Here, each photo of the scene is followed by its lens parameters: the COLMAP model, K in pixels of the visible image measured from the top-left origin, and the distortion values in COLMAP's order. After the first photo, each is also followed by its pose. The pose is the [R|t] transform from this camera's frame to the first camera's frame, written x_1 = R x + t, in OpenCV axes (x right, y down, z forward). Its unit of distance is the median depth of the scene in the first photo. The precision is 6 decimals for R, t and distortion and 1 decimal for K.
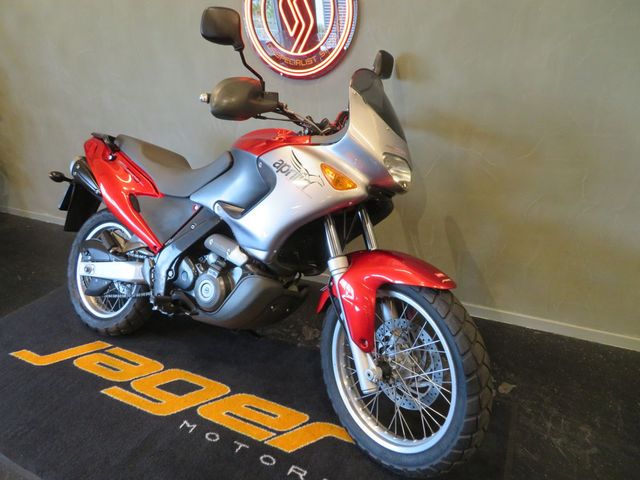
lens RADIAL K [[462.8, 0, 320.0], [0, 462.8, 240.0], [0, 0, 1]] dist [0.001538, 0.000793]
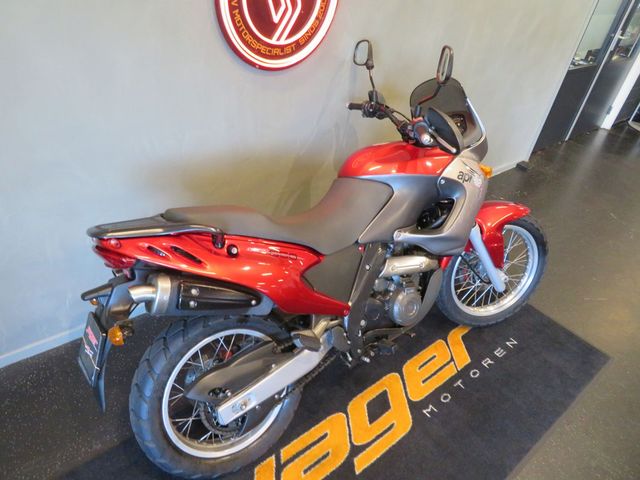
lens RADIAL K [[450.3, 0, 329.6], [0, 450.3, 238.0], [0, 0, 1]] dist [-0.005240, -0.001262]
pose [[0.380856, -0.465471, 0.798928, -1.119514], [0.227777, 0.884650, 0.406831, -0.523334], [-0.896140, 0.027034, 0.442948, 0.726193]]
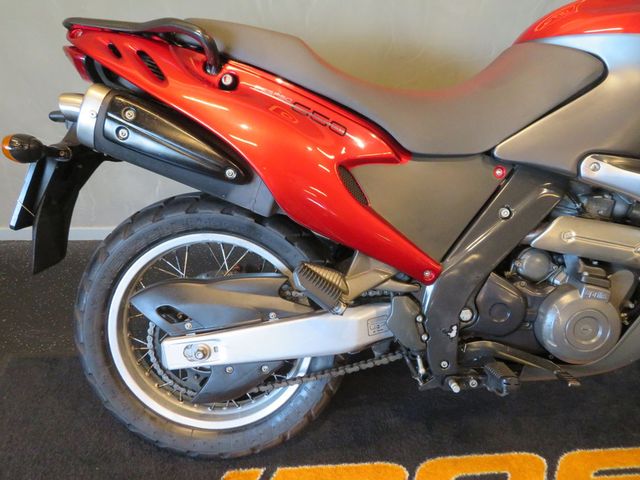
lens RADIAL K [[457.6, 0, 320.0], [0, 457.6, 240.0], [0, 0, 1]] dist [-0.006779, -0.004067]
pose [[0.855623, -0.245075, 0.455902, -0.733547], [0.149341, 0.960233, 0.235904, -0.156514], [-0.495586, -0.133760, 0.858197, 0.751300]]
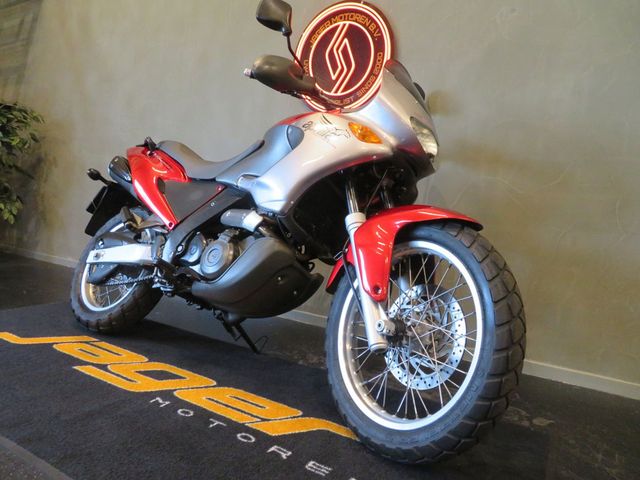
lens RADIAL K [[462.8, 0, 320.0], [0, 462.8, 240.0], [0, 0, 1]] dist [0.001538, 0.000793]
pose [[0.991641, 0.109842, -0.067698, 0.031466], [-0.126197, 0.934971, -0.331518, 0.377950], [0.026881, 0.337290, 0.941017, 0.110987]]
